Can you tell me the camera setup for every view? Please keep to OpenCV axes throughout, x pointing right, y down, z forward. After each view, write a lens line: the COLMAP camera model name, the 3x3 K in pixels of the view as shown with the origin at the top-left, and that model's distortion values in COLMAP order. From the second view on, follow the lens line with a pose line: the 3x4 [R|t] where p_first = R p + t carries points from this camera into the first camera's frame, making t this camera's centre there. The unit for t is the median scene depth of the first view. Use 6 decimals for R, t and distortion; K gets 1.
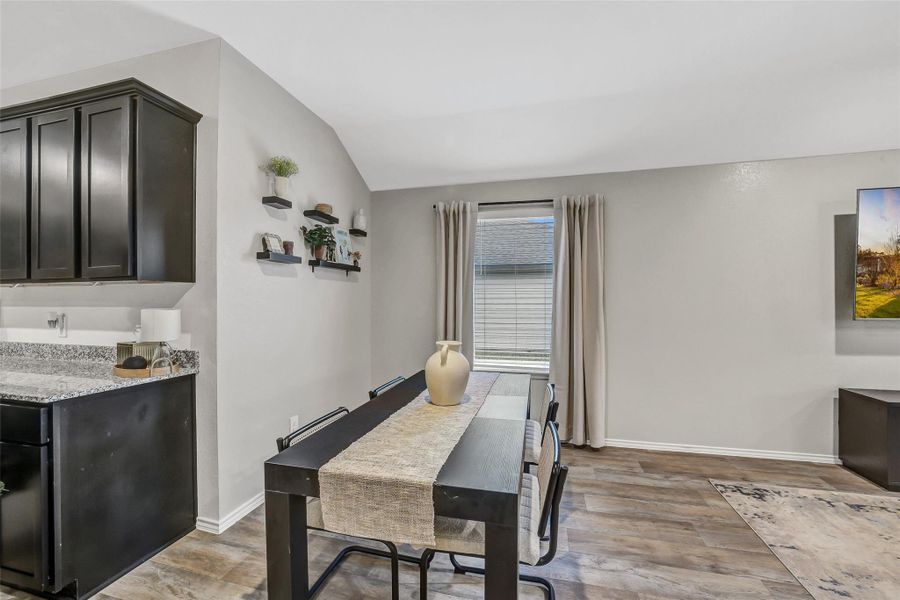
lens RADIAL K [[355.9, 0, 456.7], [0, 355.9, 299.4], [0, 0, 1]] dist [-0.032718, 0.006624]
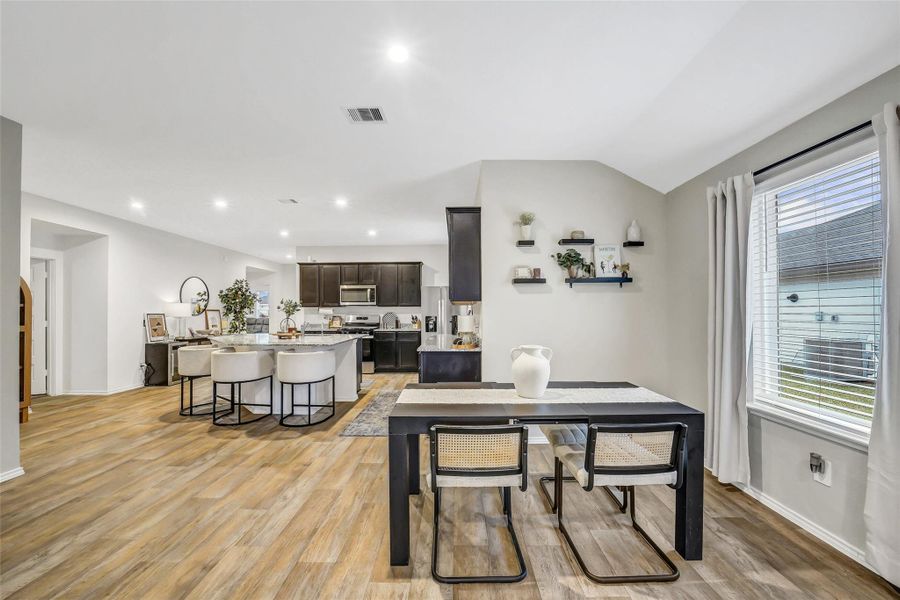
lens RADIAL K [[355.9, 0, 452.2], [0, 355.9, 307.6], [0, 0, 1]] dist [-0.032718, 0.006624]
pose [[0.233656, -0.010167, -0.972266, 0.858583], [0.007426, 0.999935, -0.008672, 0.000233], [0.972291, -0.005193, 0.233716, 0.368095]]
